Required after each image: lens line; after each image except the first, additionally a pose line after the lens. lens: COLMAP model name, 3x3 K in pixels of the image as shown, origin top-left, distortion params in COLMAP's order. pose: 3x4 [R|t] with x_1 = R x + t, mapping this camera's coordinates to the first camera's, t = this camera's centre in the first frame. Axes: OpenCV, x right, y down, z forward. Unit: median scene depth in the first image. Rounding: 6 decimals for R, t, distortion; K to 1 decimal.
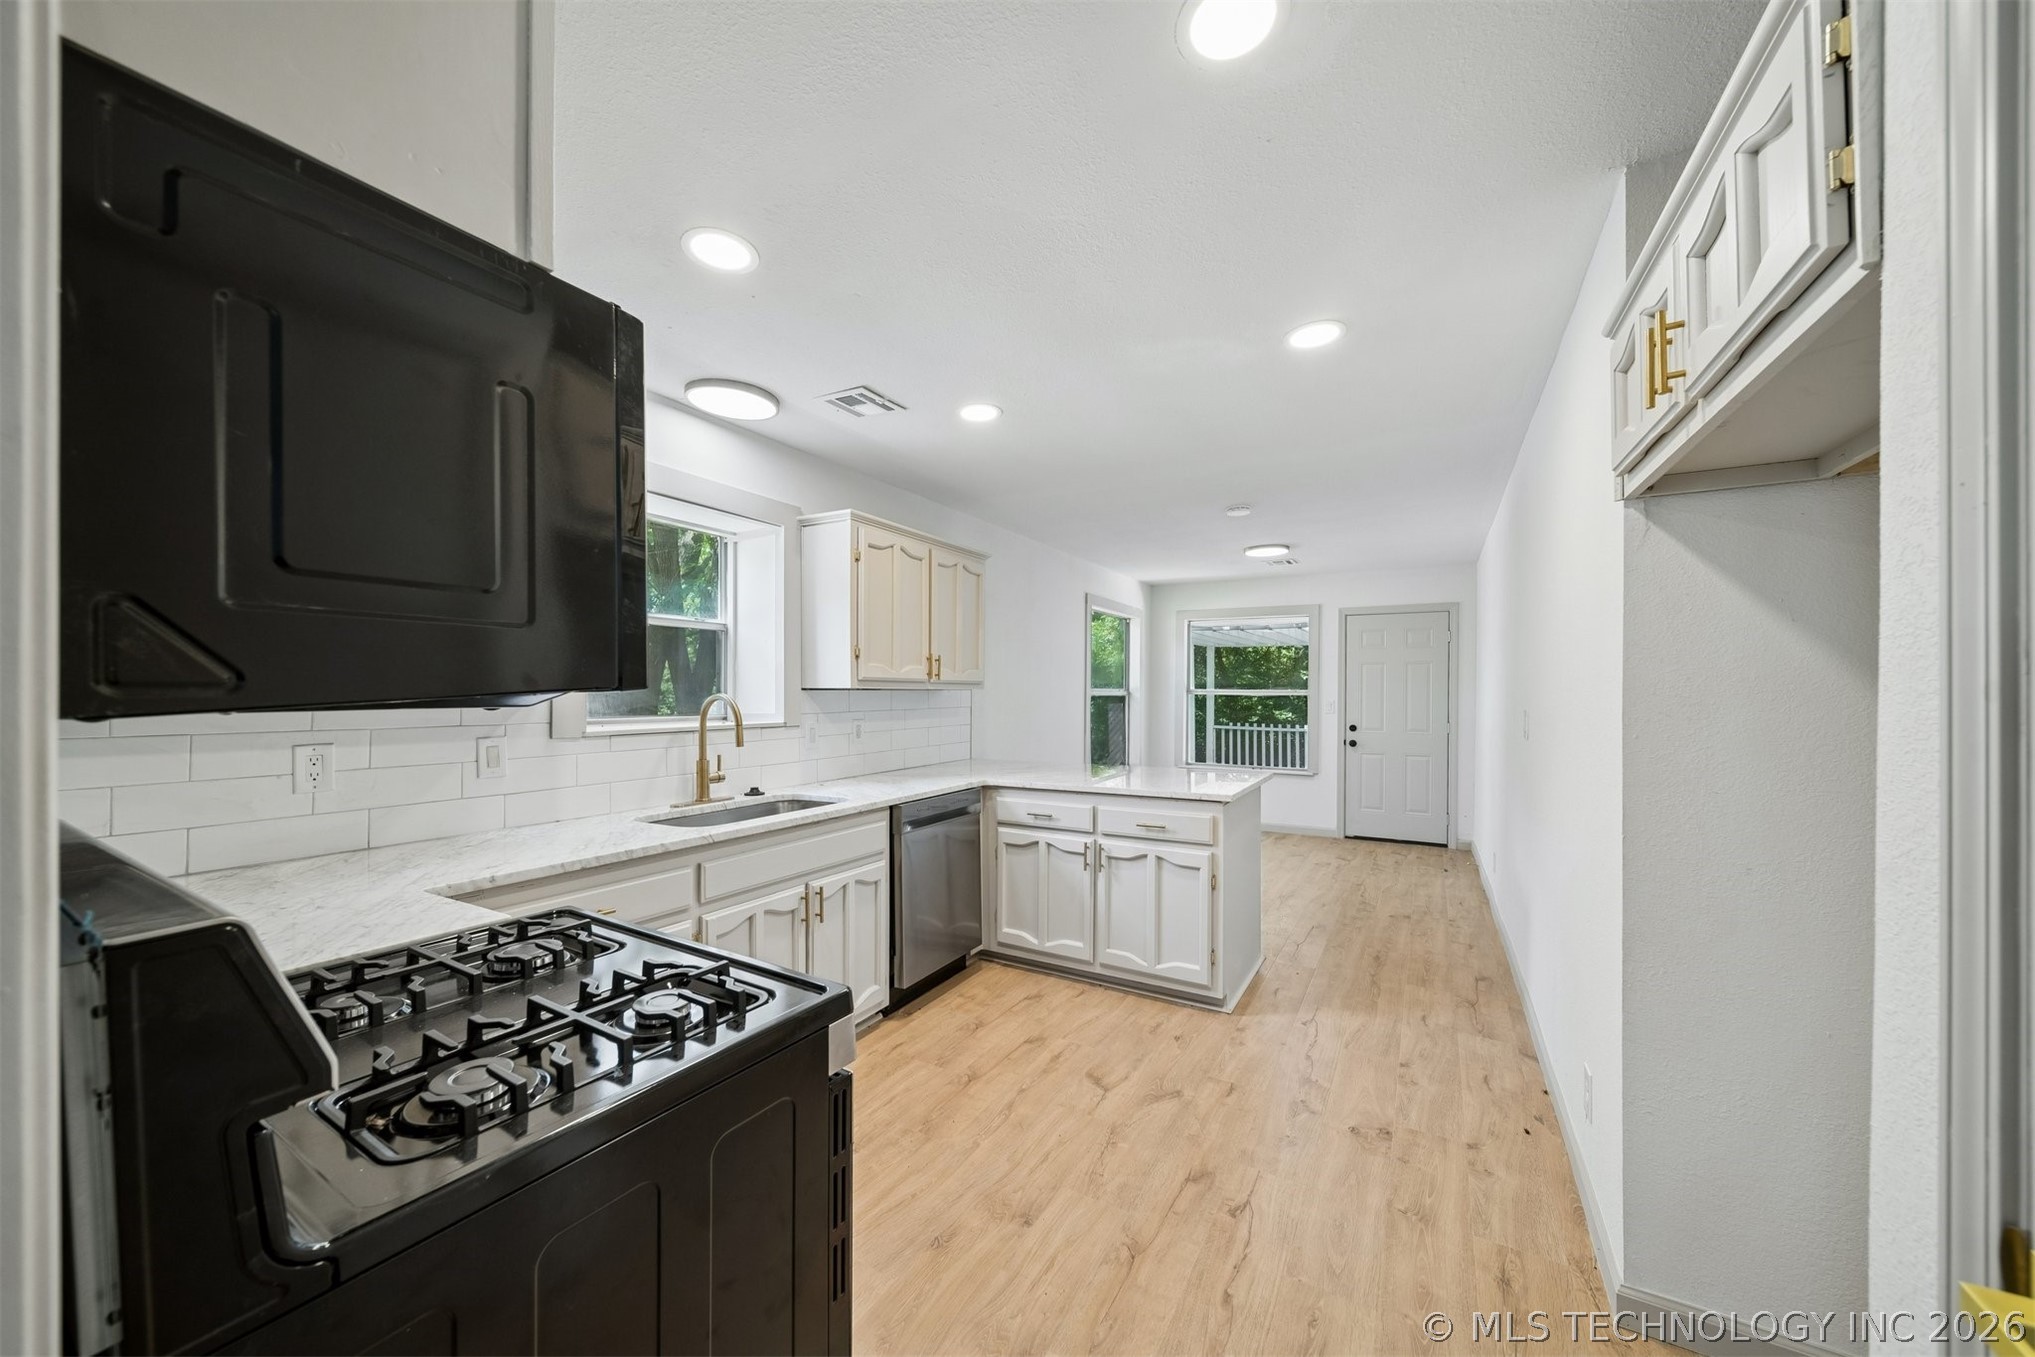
lens RADIAL K [[714.8, 0, 1016.8], [0, 714.8, 691.9], [0, 0, 1]] dist [-0.001160, -0.000841]
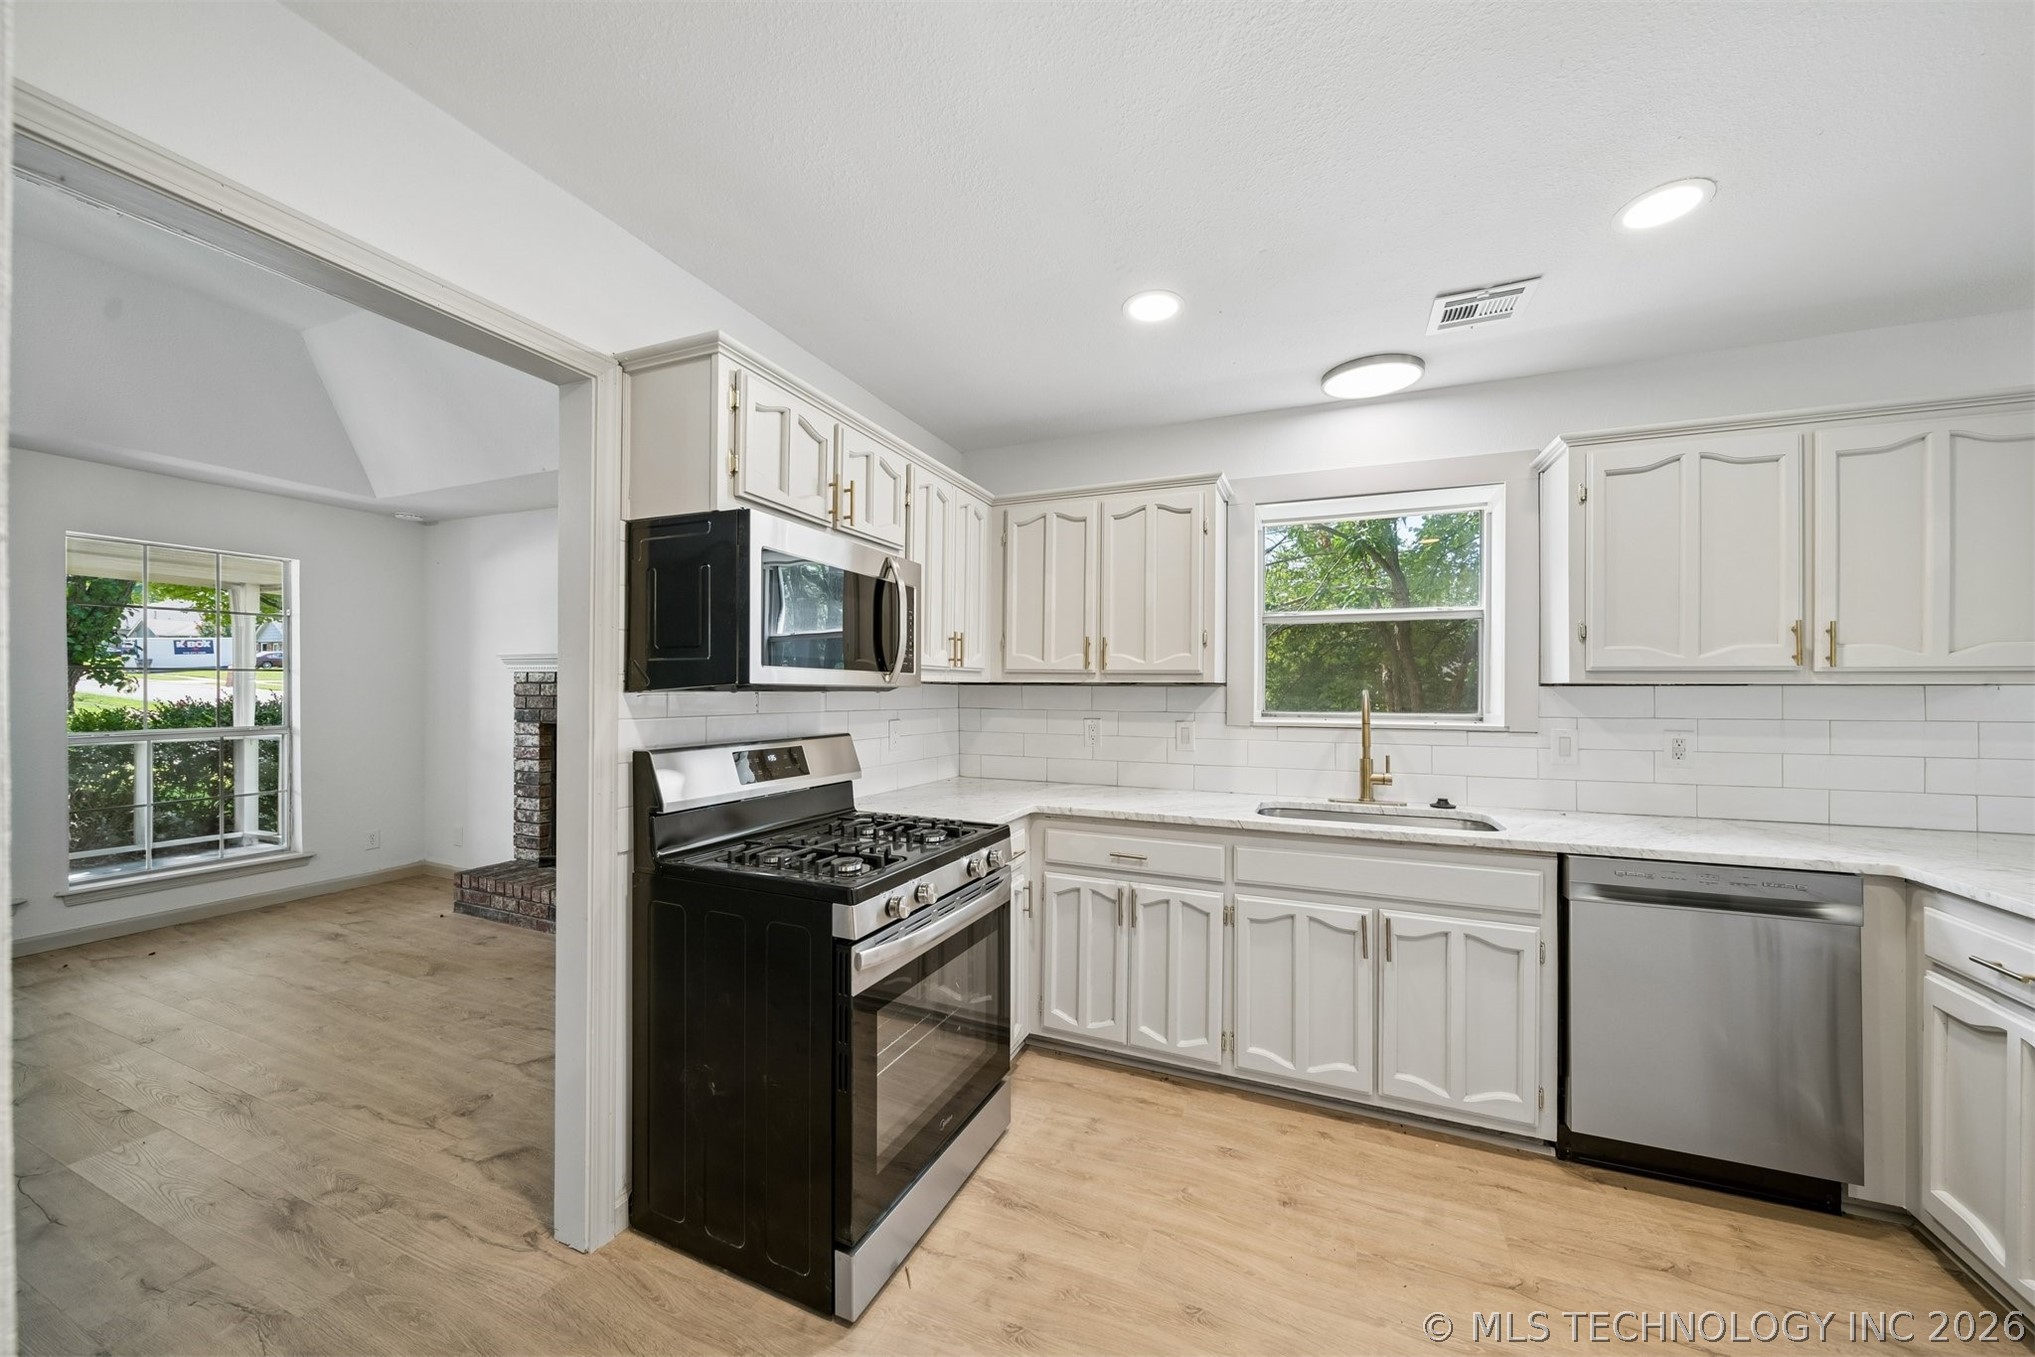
lens RADIAL K [[714.8, 0, 1033.1], [0, 714.8, 685.2], [0, 0, 1]] dist [-0.001160, -0.000841]
pose [[0.131063, -0.004857, -0.991362, 0.463839], [-0.003198, 0.999981, -0.005322, 0.002807], [0.991369, 0.003868, 0.131045, 0.430631]]
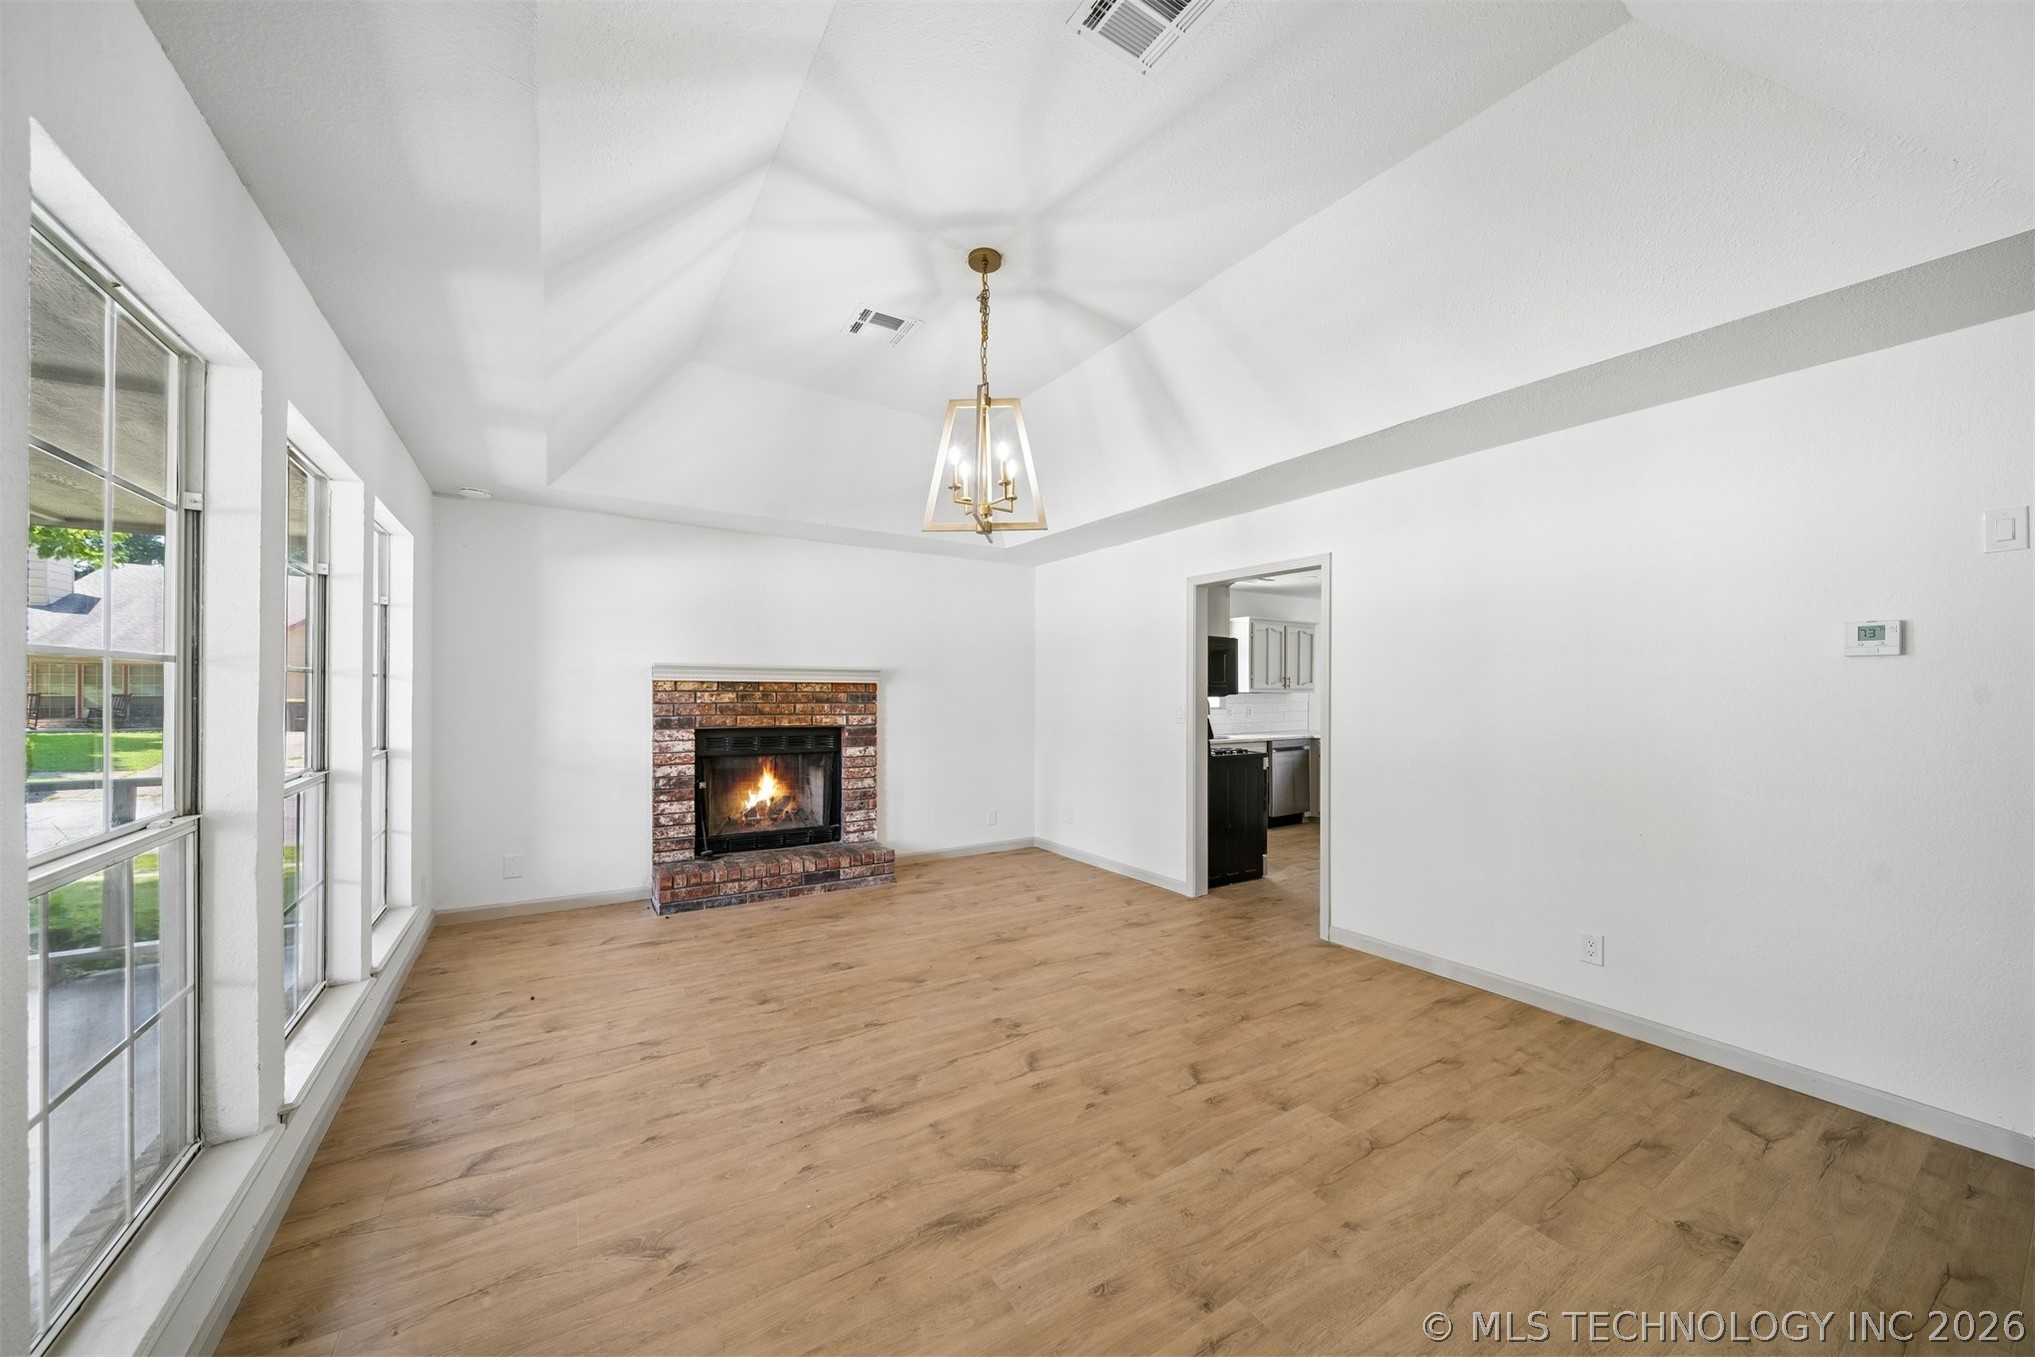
lens RADIAL K [[714.8, 0, 1018.0], [0, 714.8, 692.7], [0, 0, 1]] dist [-0.001160, -0.000841]
pose [[0.885038, 0.002546, -0.465512, 0.210630], [-0.001112, 0.999994, 0.003355, -0.010554], [0.465518, -0.002451, 0.885035, -1.595111]]
